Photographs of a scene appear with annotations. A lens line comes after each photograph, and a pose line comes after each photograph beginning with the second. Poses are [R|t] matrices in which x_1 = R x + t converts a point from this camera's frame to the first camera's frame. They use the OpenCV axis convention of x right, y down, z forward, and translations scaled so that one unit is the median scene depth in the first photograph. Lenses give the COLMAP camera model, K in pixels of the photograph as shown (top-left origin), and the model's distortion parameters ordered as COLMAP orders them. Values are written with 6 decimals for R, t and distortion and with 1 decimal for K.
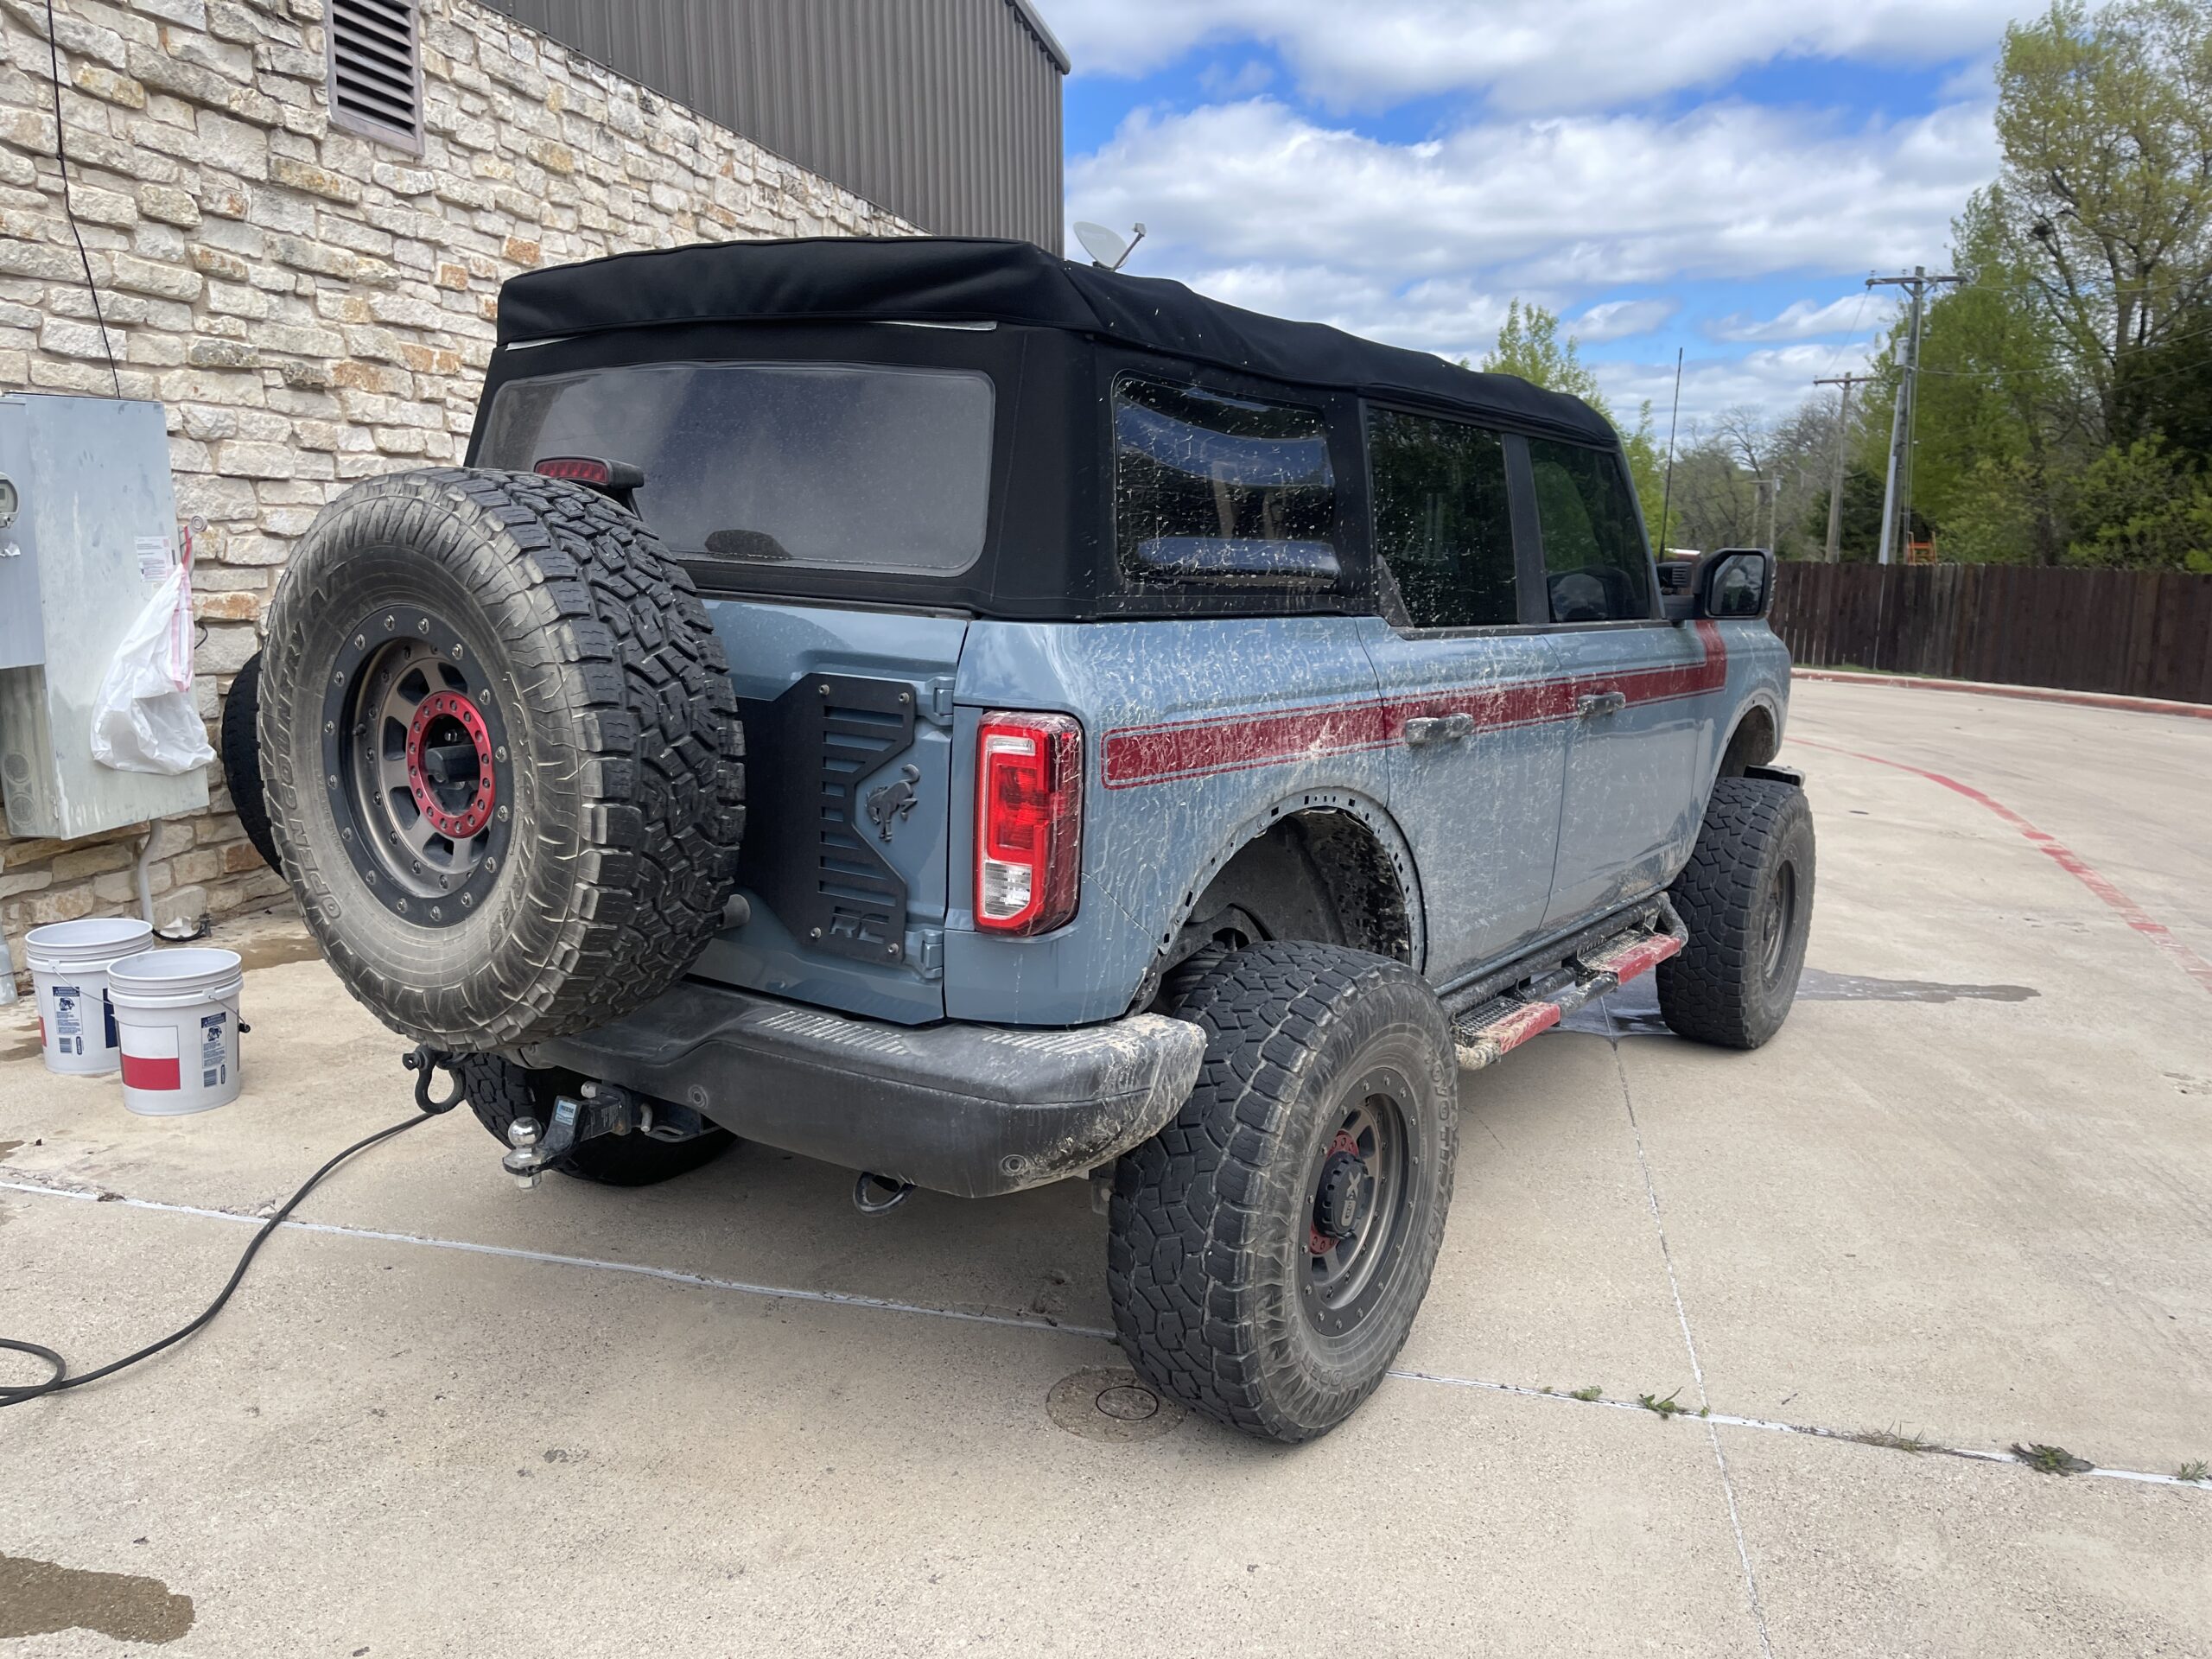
lens RADIAL K [[1686.7, 0, 1205.2], [0, 1686.7, 836.8], [0, 0, 1]] dist [0.088122, -0.091362]
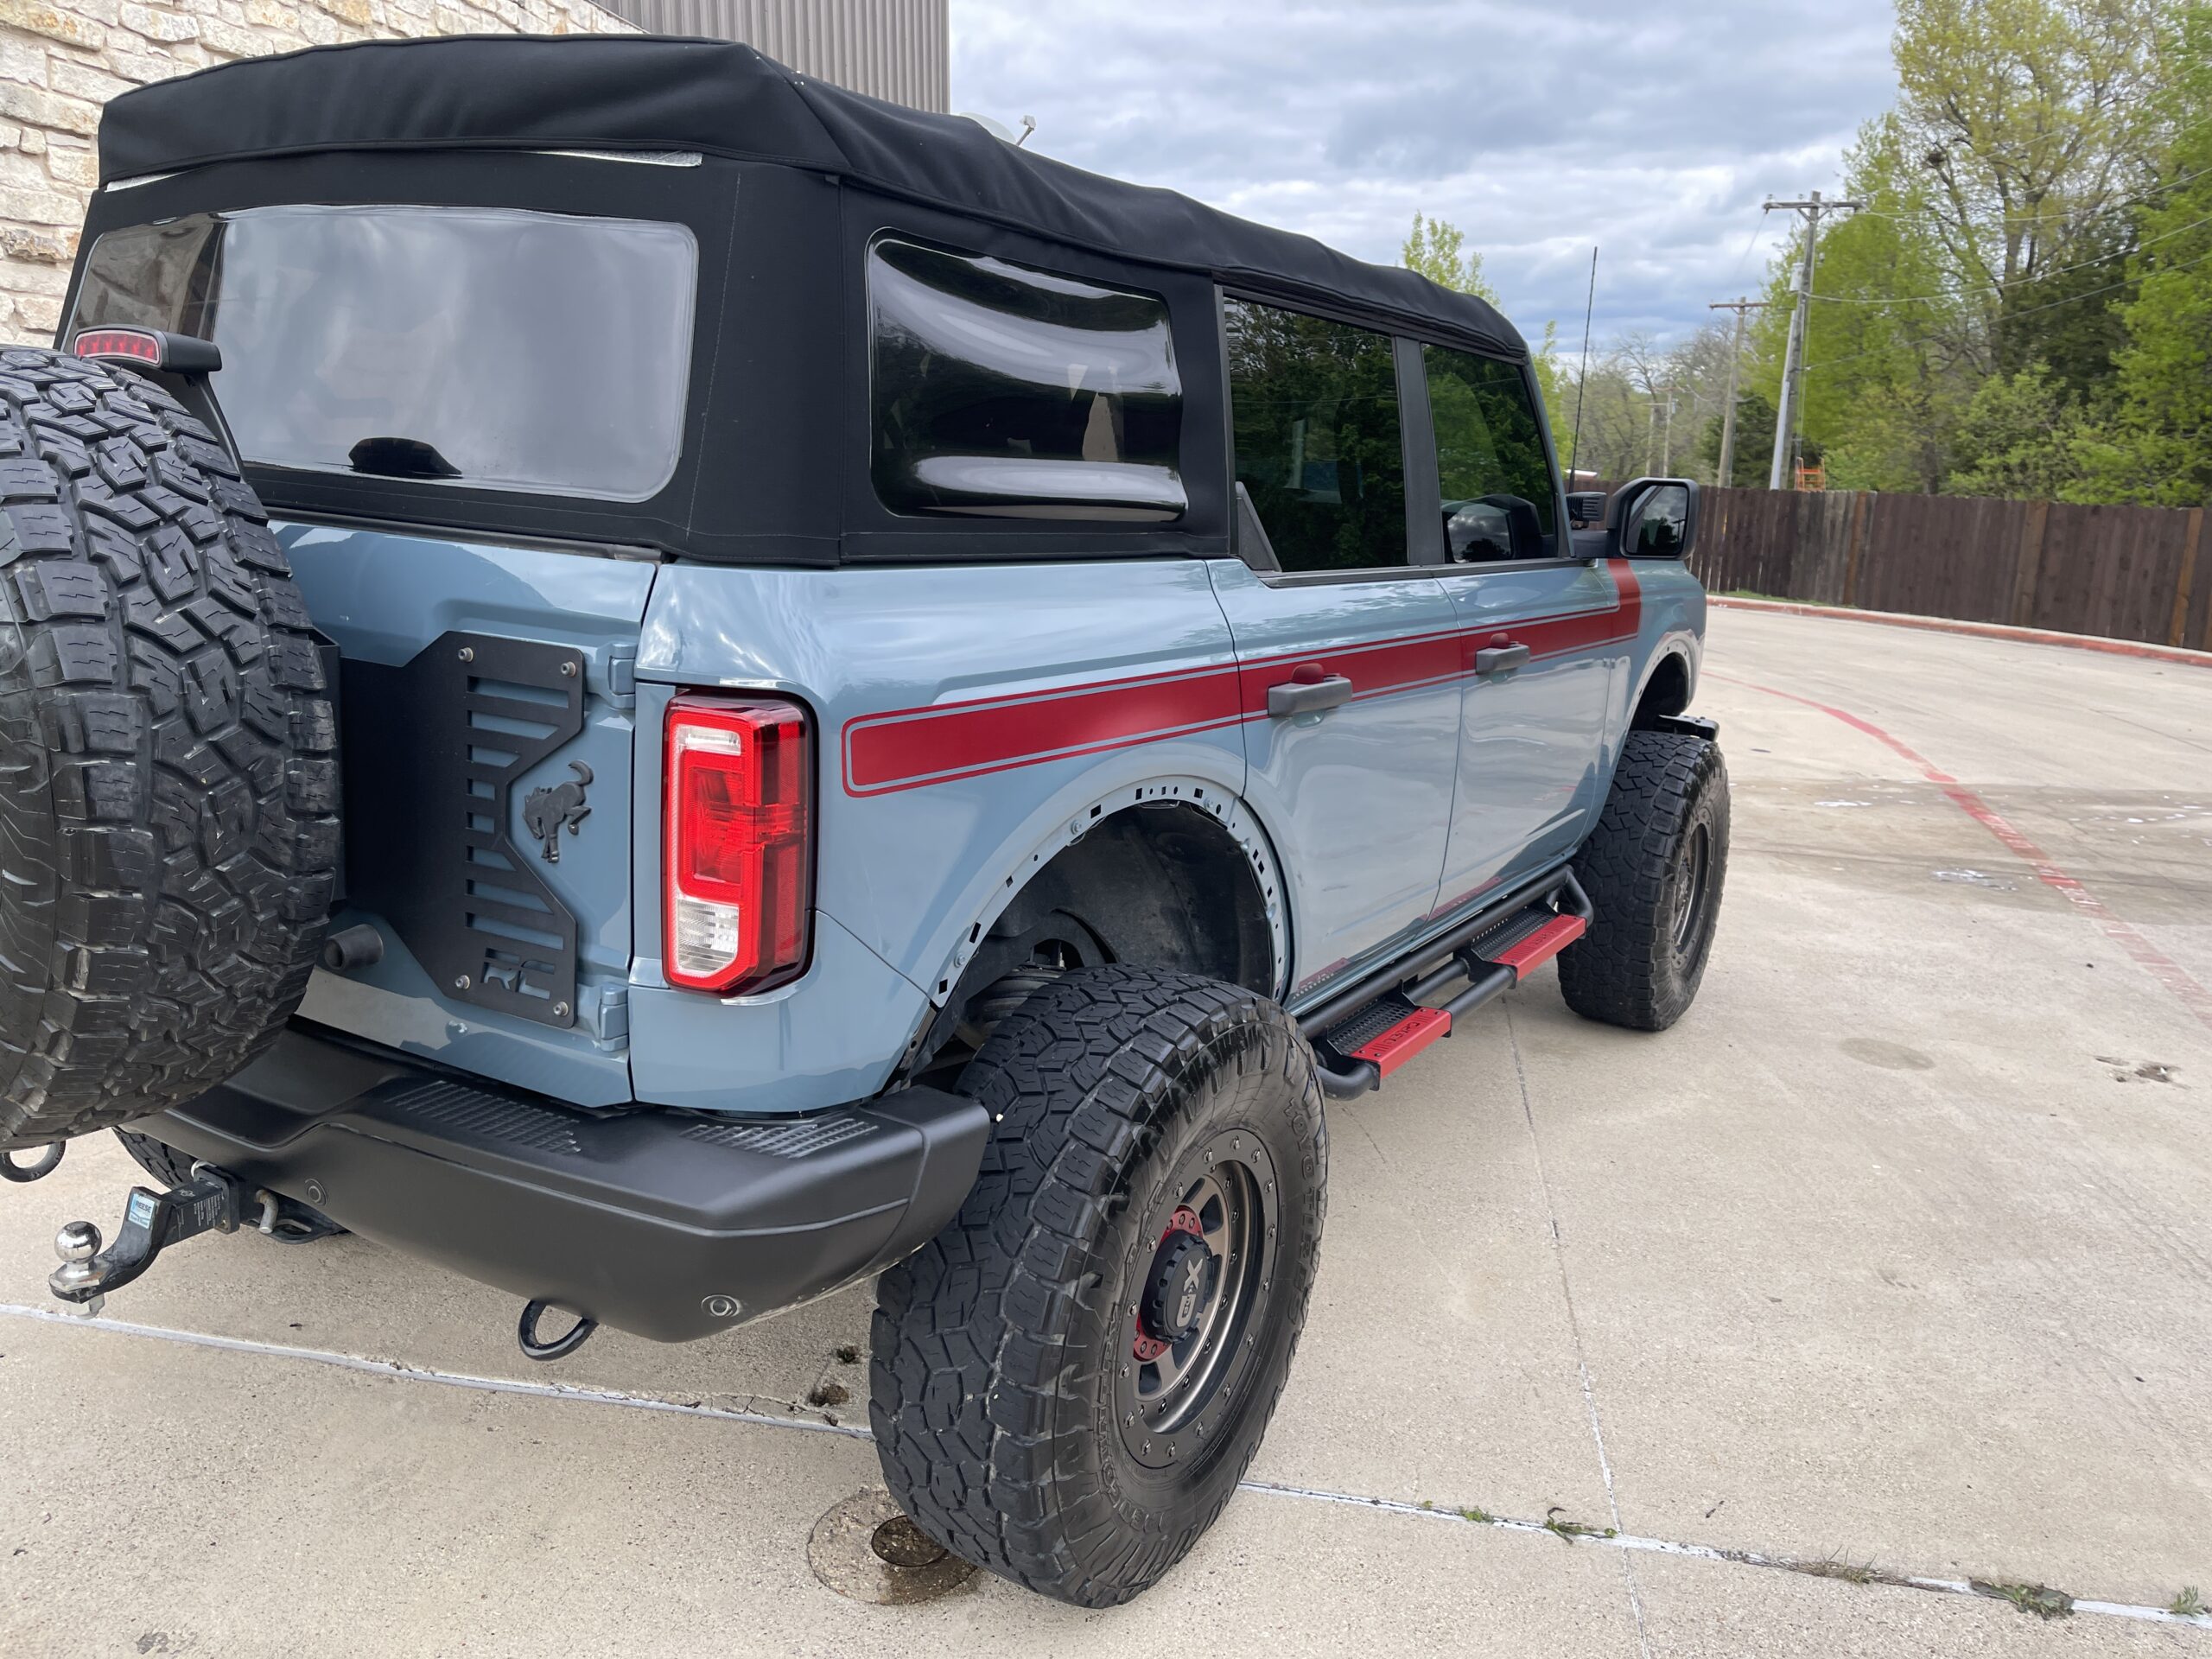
lens RADIAL K [[1686.7, 0, 1205.2], [0, 1686.7, 836.8], [0, 0, 1]] dist [0.088122, -0.091362]
pose [[0.998230, 0.004382, 0.059307, 0.042281], [-0.007253, 0.998808, 0.048273, -0.038144], [-0.059025, -0.048618, 0.997072, 0.197561]]
